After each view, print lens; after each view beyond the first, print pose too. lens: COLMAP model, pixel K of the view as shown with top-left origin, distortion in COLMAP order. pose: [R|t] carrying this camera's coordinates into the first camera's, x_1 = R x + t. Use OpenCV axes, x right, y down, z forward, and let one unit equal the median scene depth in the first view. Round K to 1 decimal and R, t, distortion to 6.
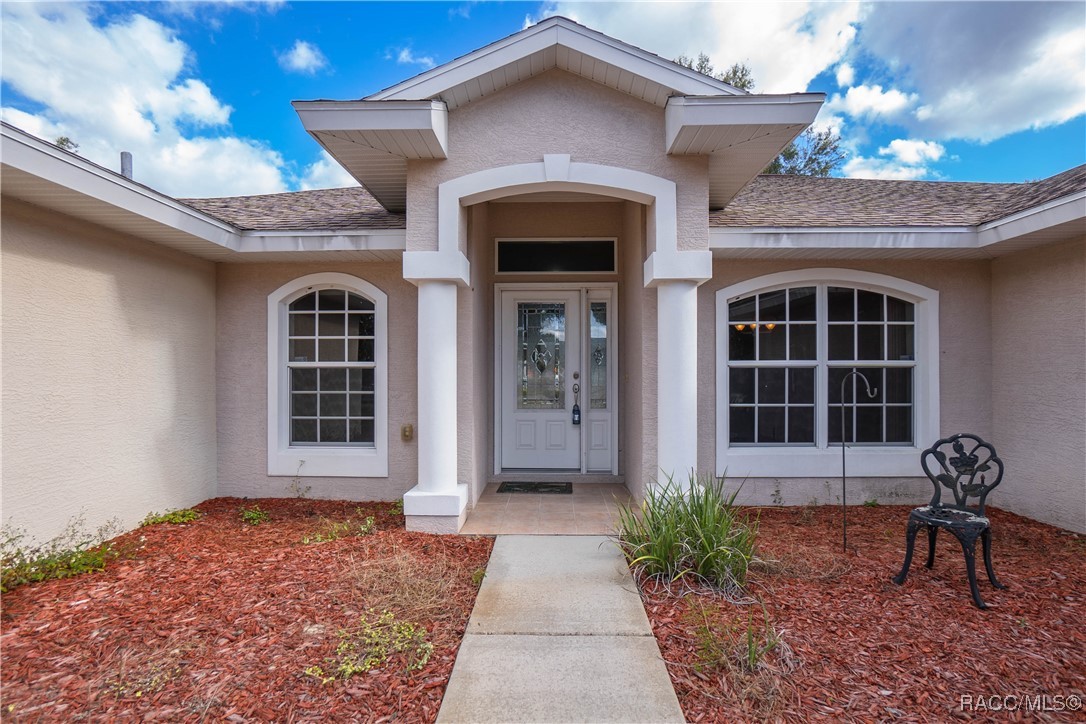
lens RADIAL K [[557.5, 0, 543.9], [0, 557.5, 375.7], [0, 0, 1]] dist [-0.000029, 0.001259]
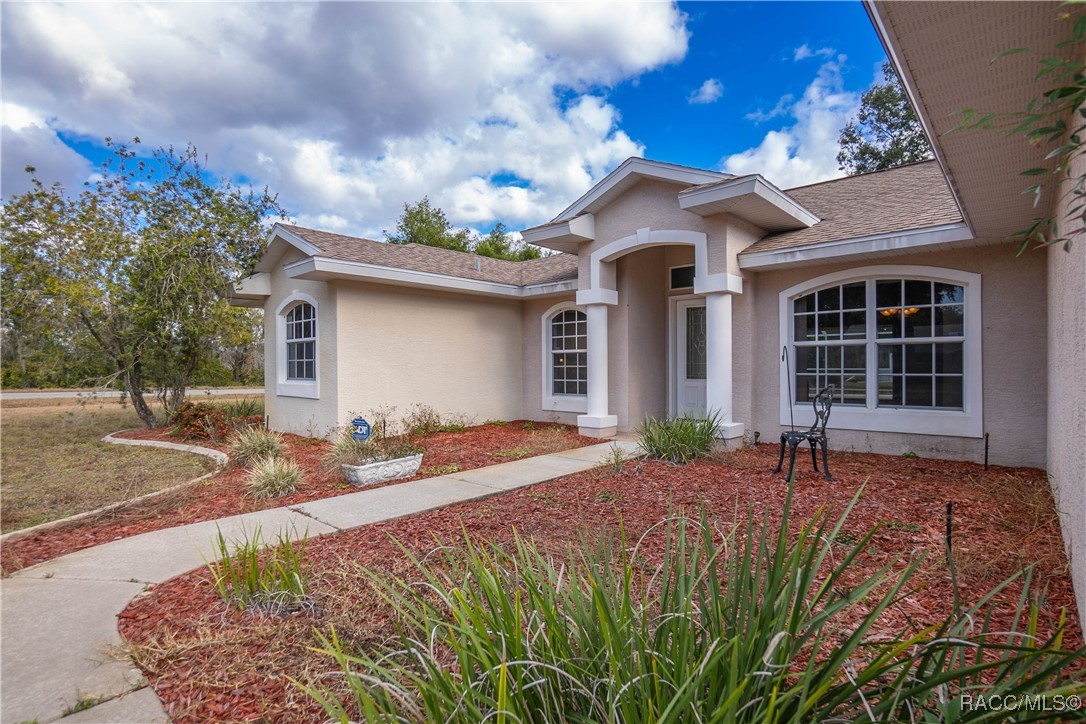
lens RADIAL K [[538.2, 0, 543.0], [0, 538.2, 362.0], [0, 0, 1]] dist [-0.000188, 0.000125]
pose [[0.754733, -0.009031, -0.655970, 0.730534], [-0.000020, 0.999905, -0.013789, 0.040657], [0.656032, 0.010420, 0.754661, -0.398862]]
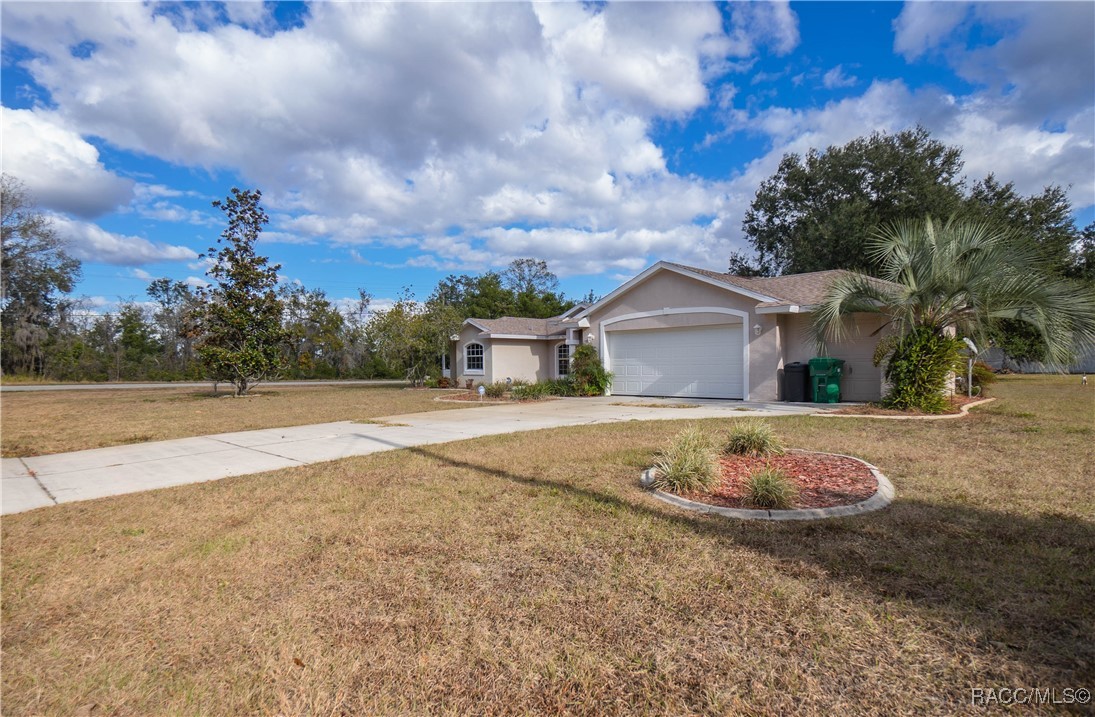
lens RADIAL K [[720.6, 0, 547.5], [0, 720.6, 358.5], [0, 0, 1]] dist [-0.000067, -0.000037]
pose [[0.723704, -0.003686, -0.690101, 4.174337], [0.000308, 0.999987, -0.005018, 0.008571], [0.690110, 0.003419, 0.723696, -3.991265]]
